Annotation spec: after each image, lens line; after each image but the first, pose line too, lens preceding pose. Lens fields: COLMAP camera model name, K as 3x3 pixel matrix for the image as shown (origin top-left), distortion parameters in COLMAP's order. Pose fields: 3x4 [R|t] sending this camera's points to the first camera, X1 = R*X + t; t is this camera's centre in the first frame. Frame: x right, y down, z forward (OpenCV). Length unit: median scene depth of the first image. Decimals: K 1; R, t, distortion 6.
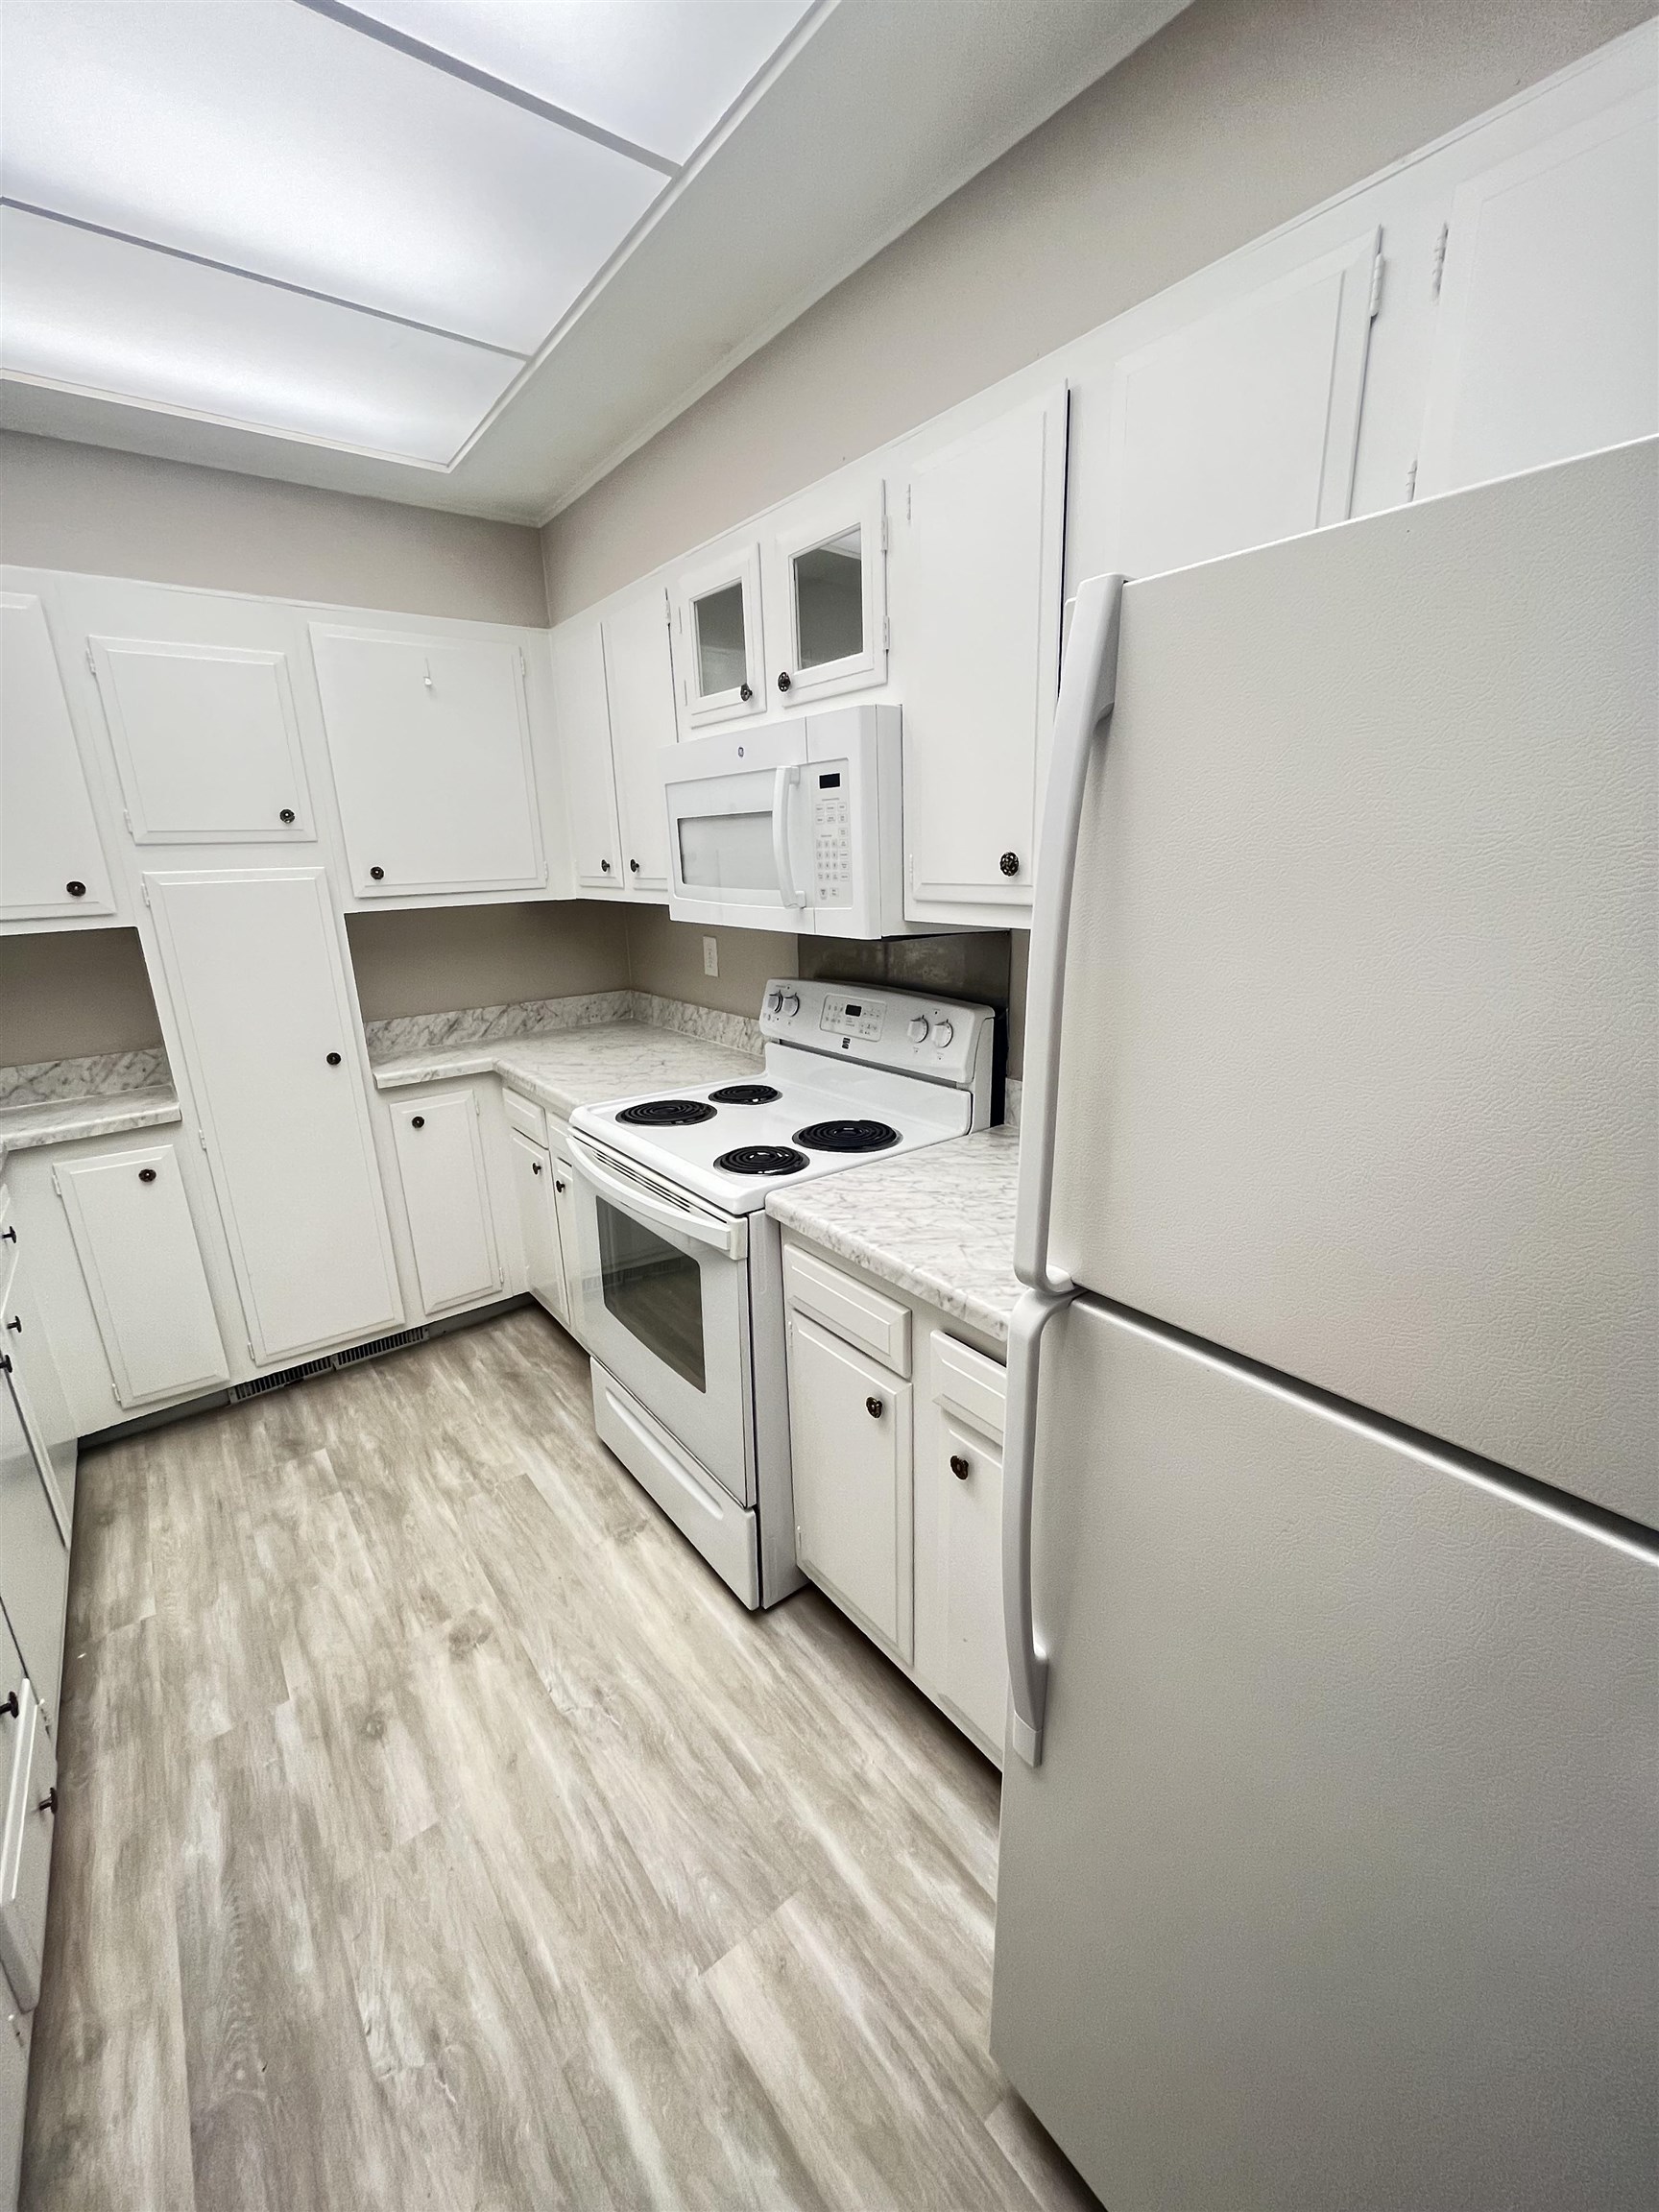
lens RADIAL K [[891.8, 0, 835.5], [0, 891.8, 1105.5], [0, 0, 1]] dist [-0.003495, -0.000146]
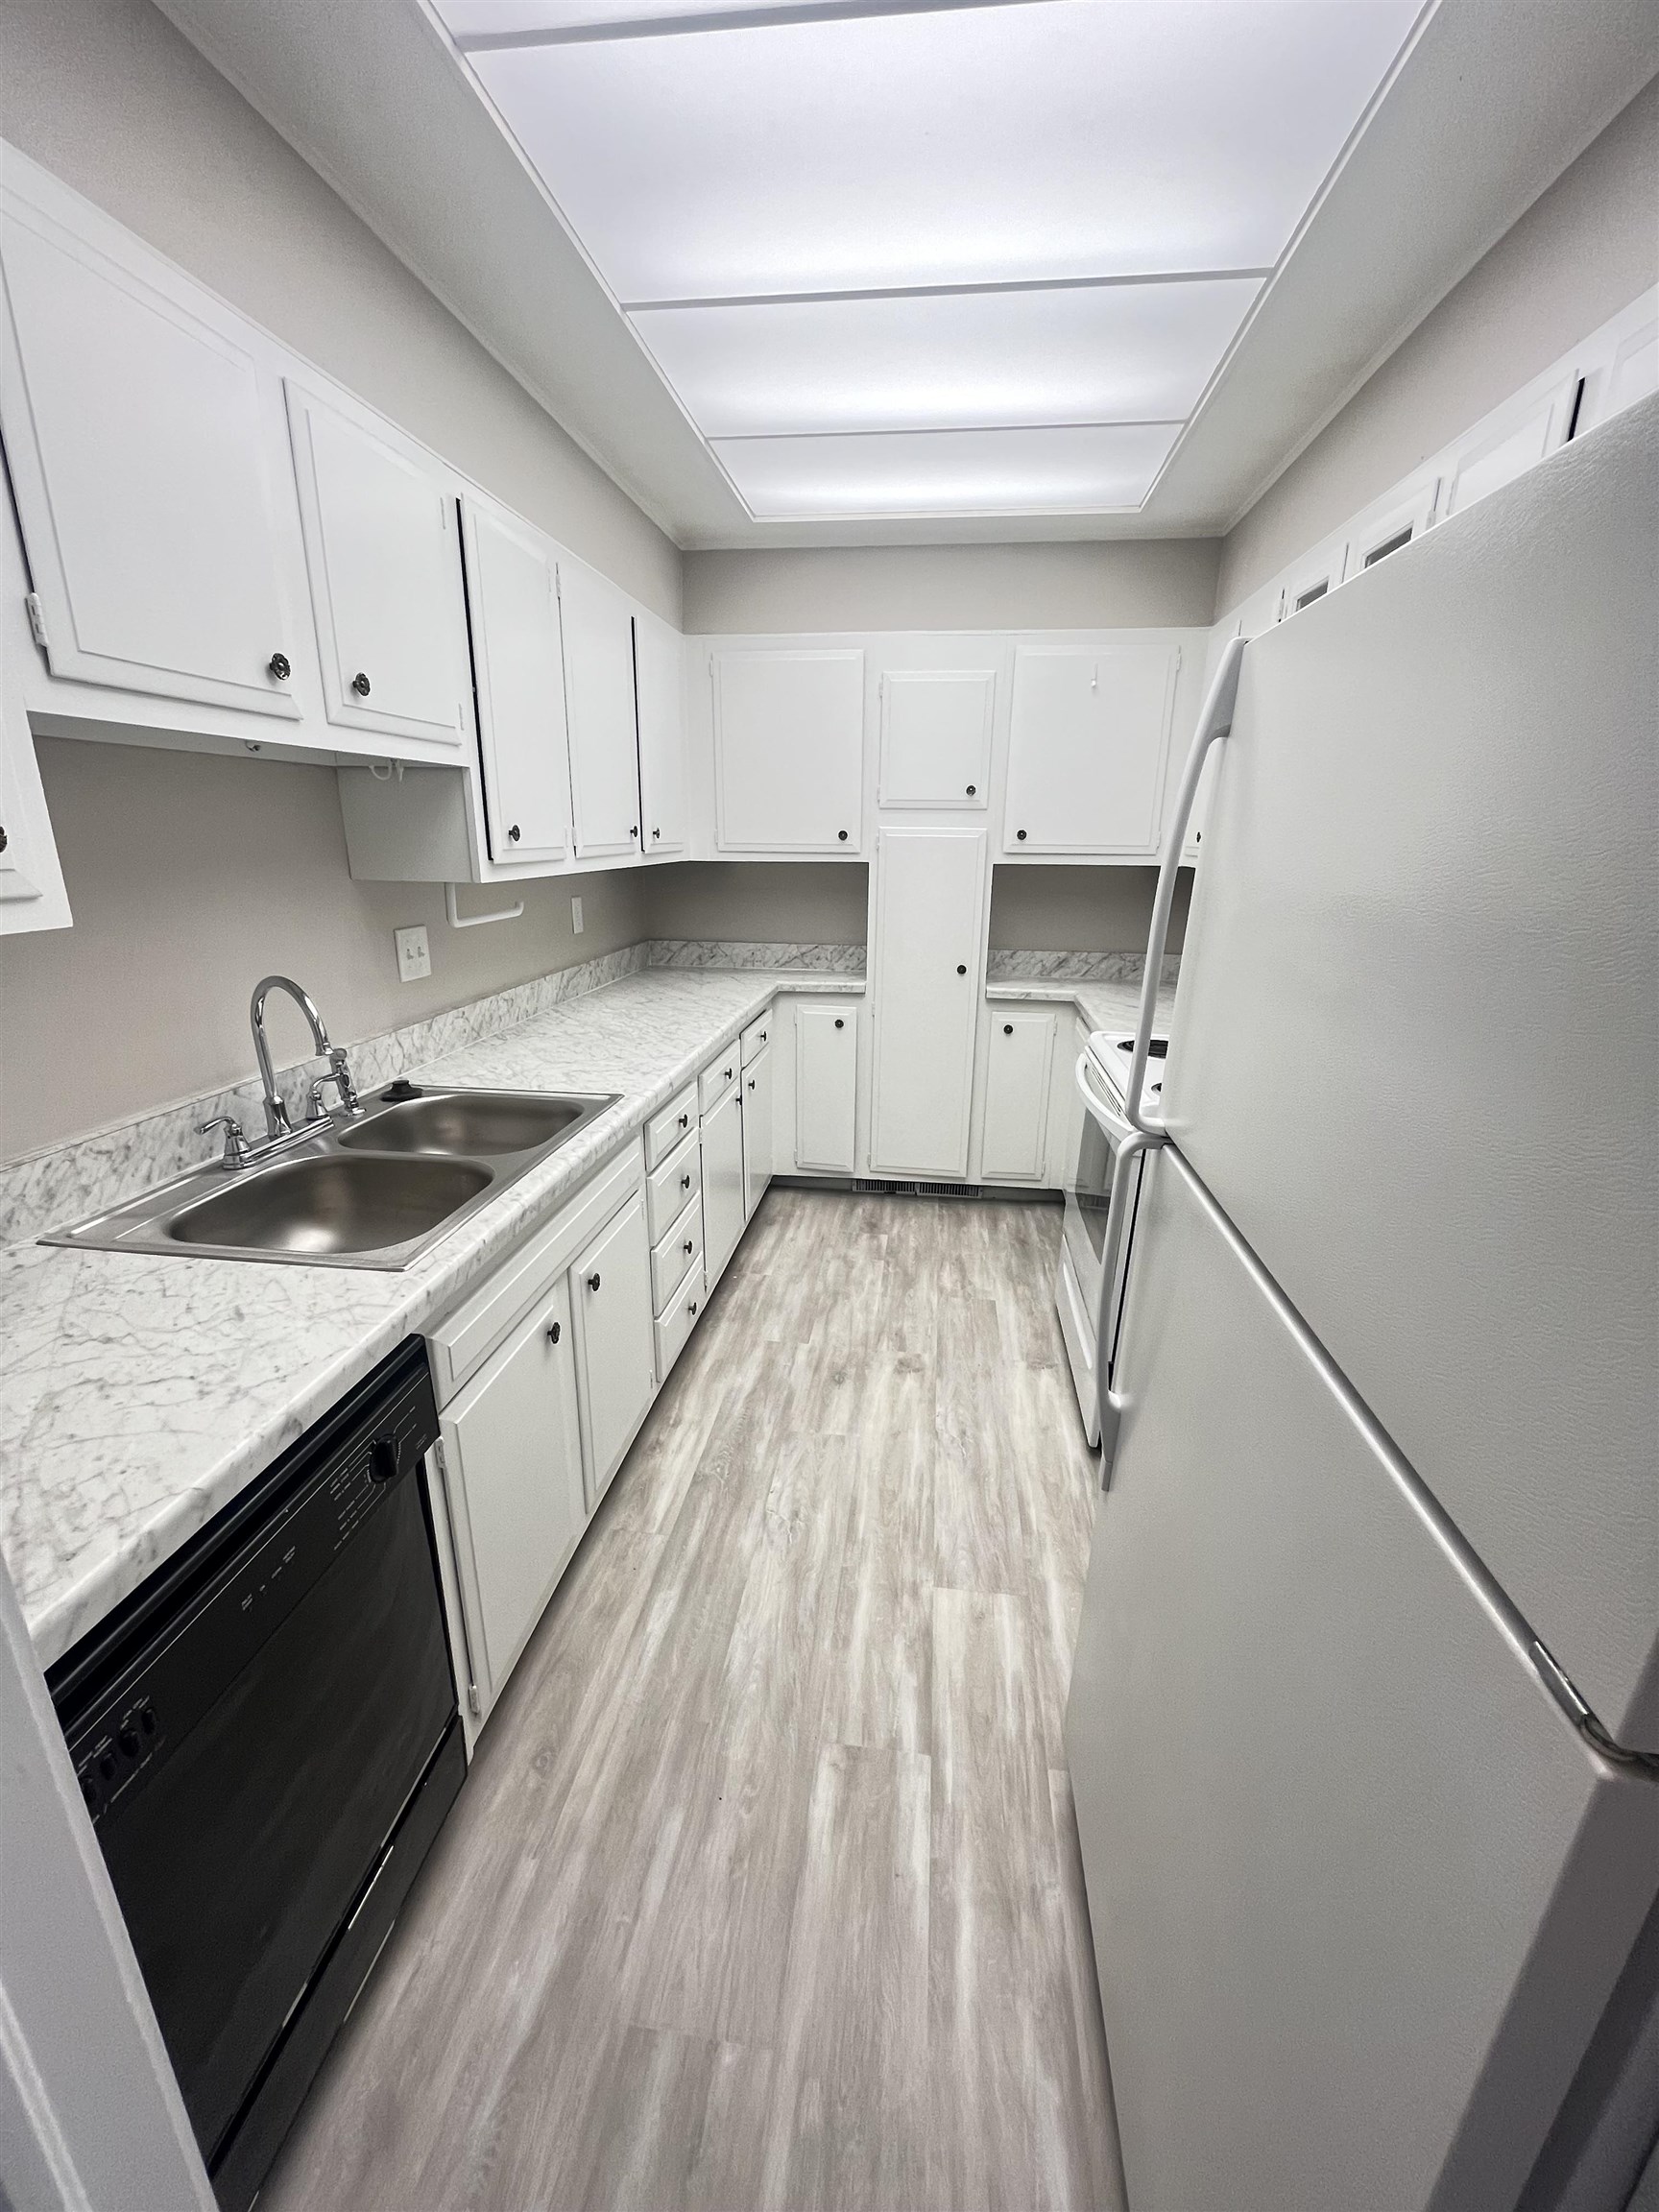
lens RADIAL K [[891.8, 0, 835.5], [0, 891.8, 1105.5], [0, 0, 1]] dist [-0.003495, -0.000146]
pose [[0.707656, 0.242903, -0.663491, 0.317428], [-0.225110, 0.967623, 0.114151, 0.045223], [0.669737, 0.068579, 0.739425, -0.156234]]
